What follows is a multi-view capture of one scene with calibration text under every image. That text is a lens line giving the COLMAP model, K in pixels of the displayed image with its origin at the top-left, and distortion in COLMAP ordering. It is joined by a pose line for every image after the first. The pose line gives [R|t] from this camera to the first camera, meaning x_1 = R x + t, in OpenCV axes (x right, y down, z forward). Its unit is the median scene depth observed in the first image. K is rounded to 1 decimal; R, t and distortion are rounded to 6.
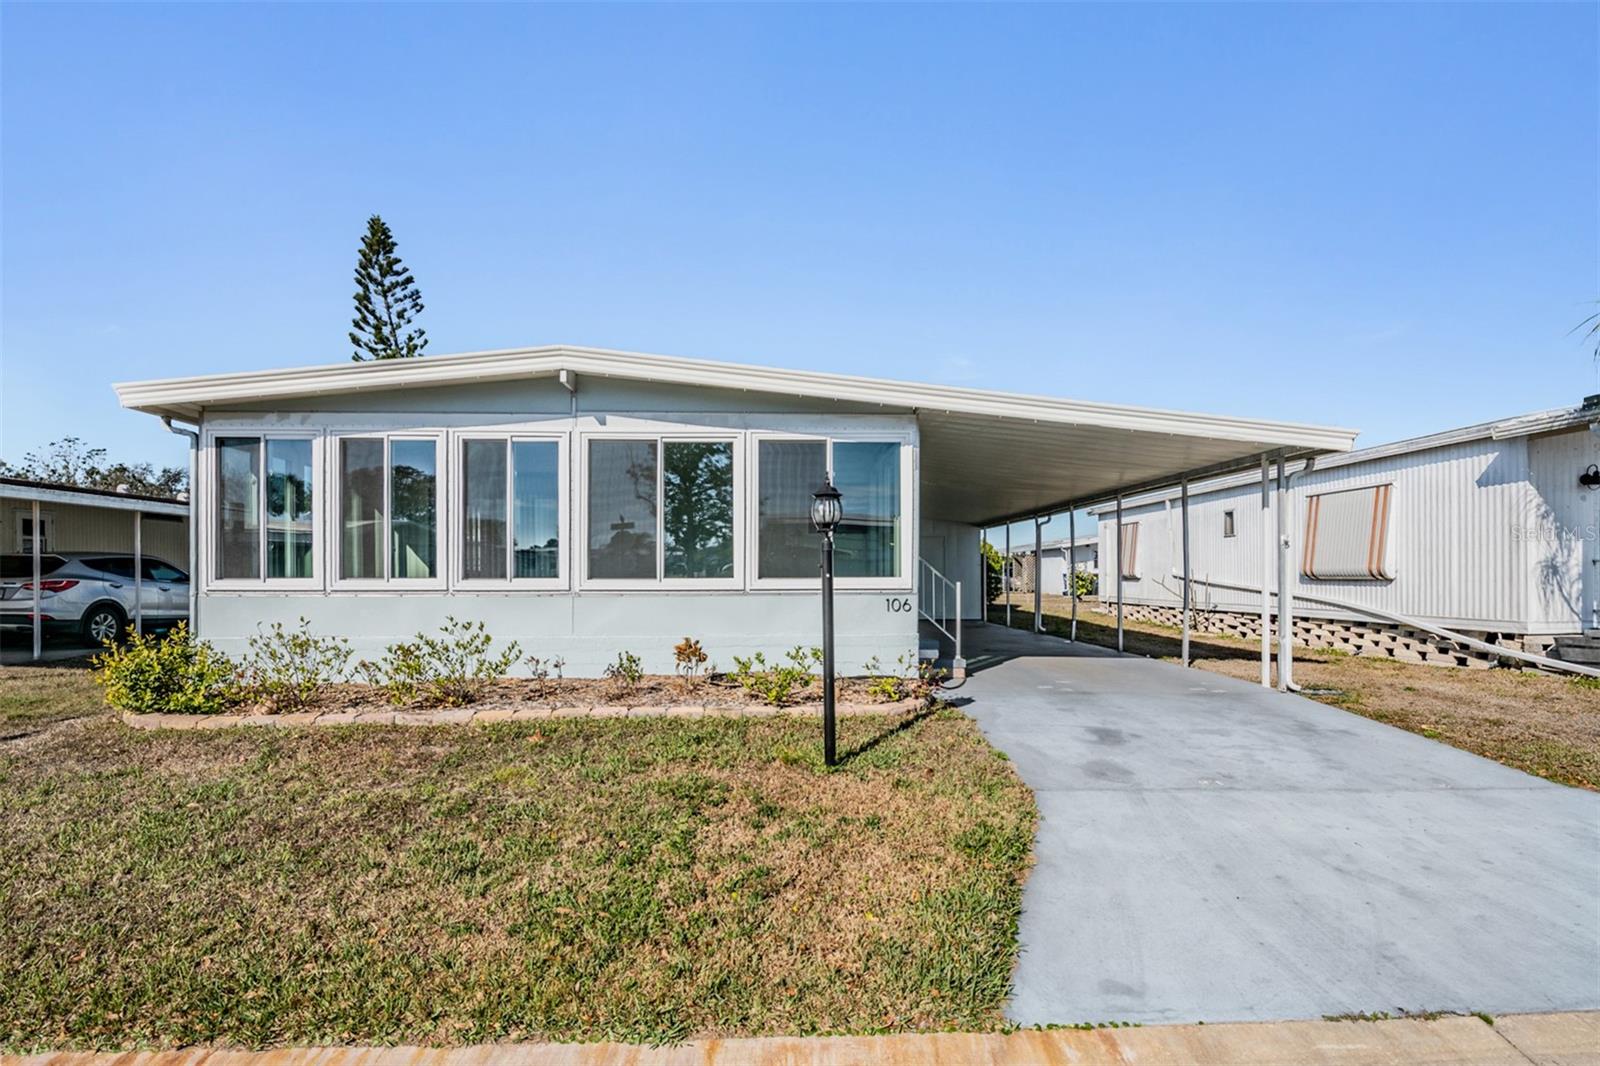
lens RADIAL K [[747.1, 0, 825.8], [0, 747.1, 577.2], [0, 0, 1]] dist [0.000856, 0.000418]
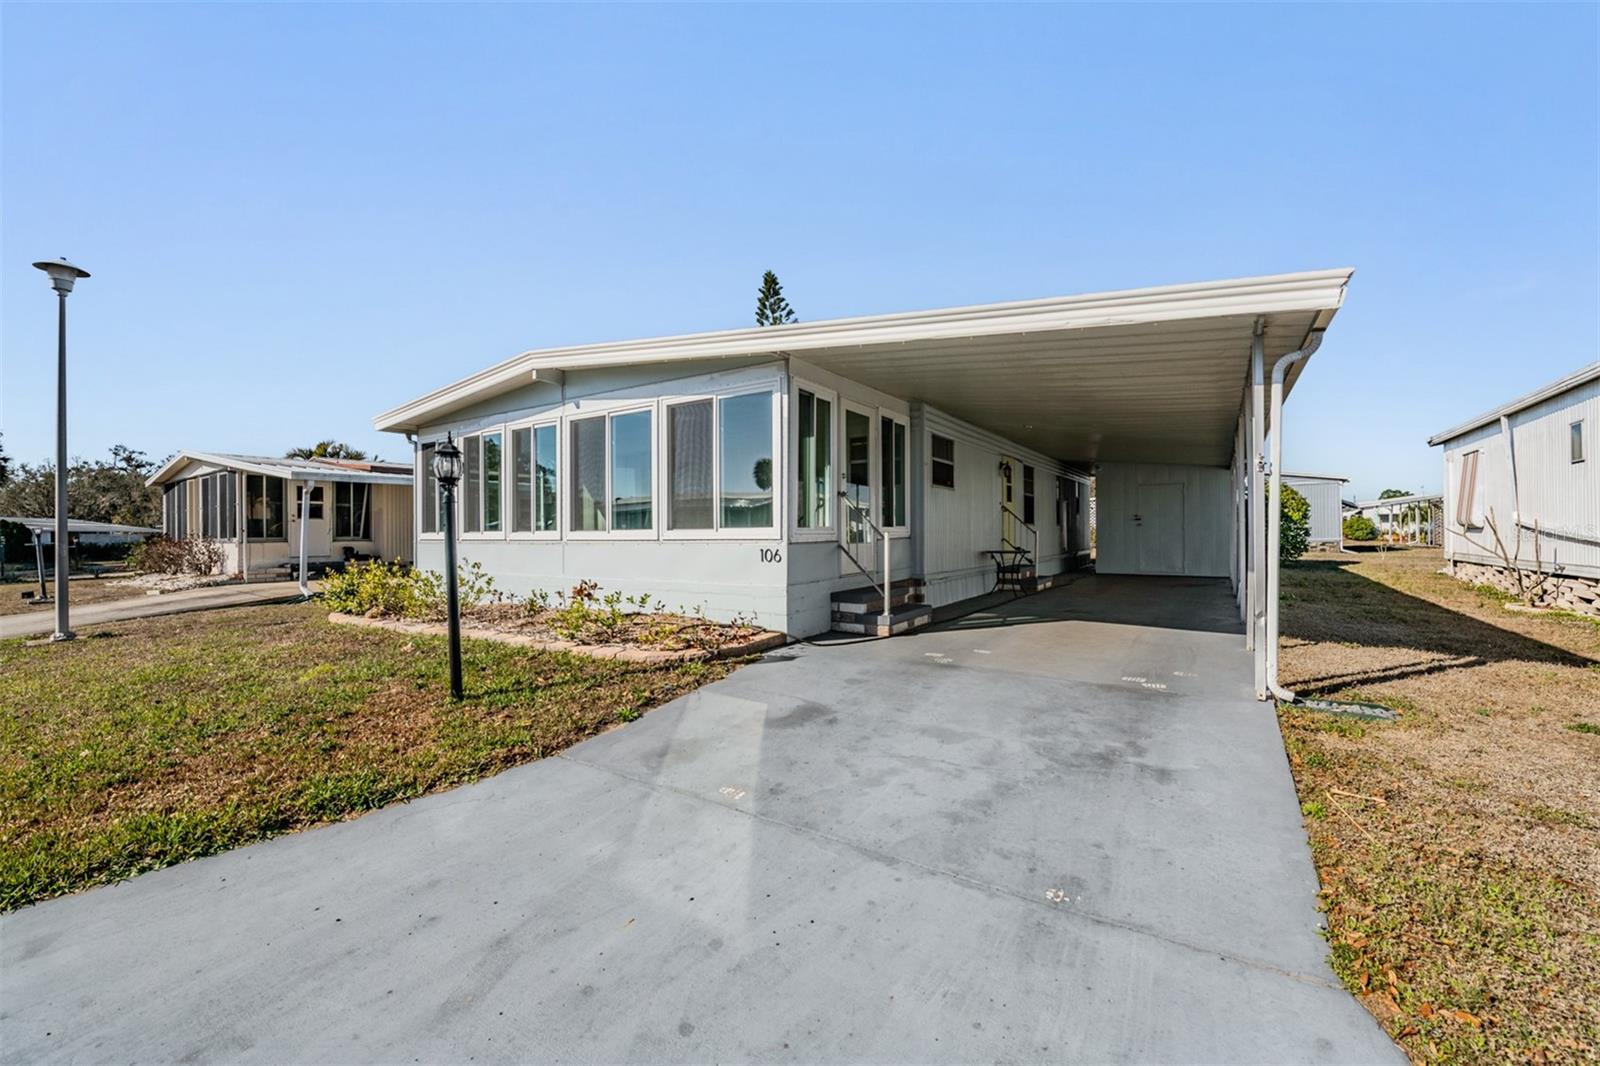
lens RADIAL K [[636.0, 0, 802.8], [0, 636.0, 533.5], [0, 0, 1]] dist [-0.019106, 0.001453]
pose [[0.820465, -0.002260, -0.571693, 0.528783], [0.005298, 0.999979, 0.003650, 0.004643], [0.571673, -0.006023, 0.820460, 0.287649]]
